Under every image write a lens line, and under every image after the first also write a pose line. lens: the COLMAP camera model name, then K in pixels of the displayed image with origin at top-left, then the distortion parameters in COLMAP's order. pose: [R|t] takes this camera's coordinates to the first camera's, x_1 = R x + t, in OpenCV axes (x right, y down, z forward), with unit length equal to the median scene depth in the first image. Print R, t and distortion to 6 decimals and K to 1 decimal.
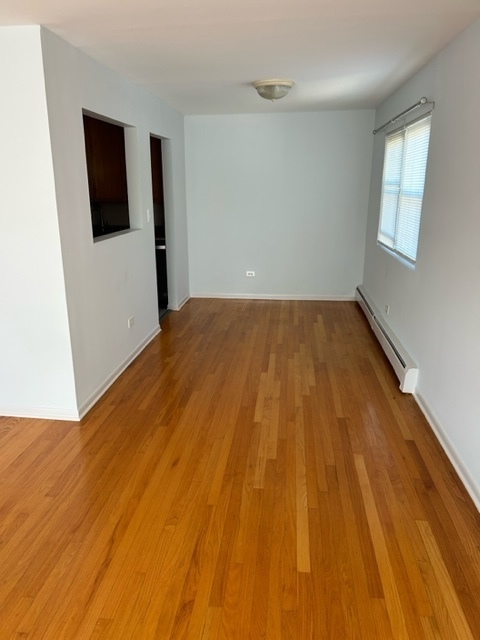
lens RADIAL K [[482.3, 0, 239.9], [0, 482.3, 320.0], [0, 0, 1]] dist [0.041942, -0.046048]
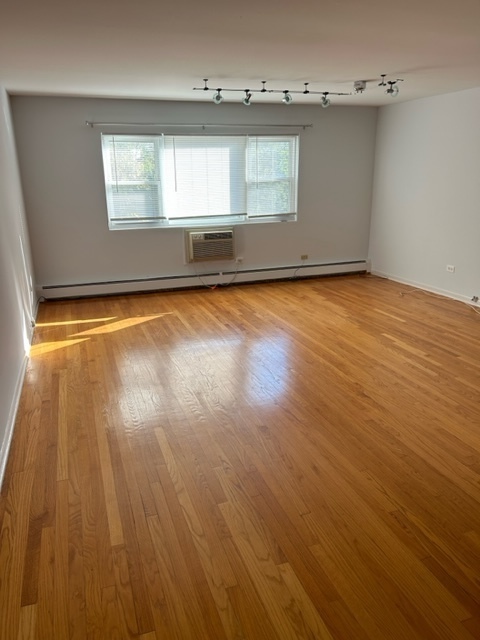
lens RADIAL K [[482.3, 0, 240.0], [0, 482.3, 322.4], [0, 0, 1]] dist [0.041942, -0.046048]
pose [[-0.903690, 0.137029, -0.405669, 0.317605], [-0.103908, 0.848911, 0.518221, -0.387767], [0.415388, 0.510463, -0.752915, 1.412461]]
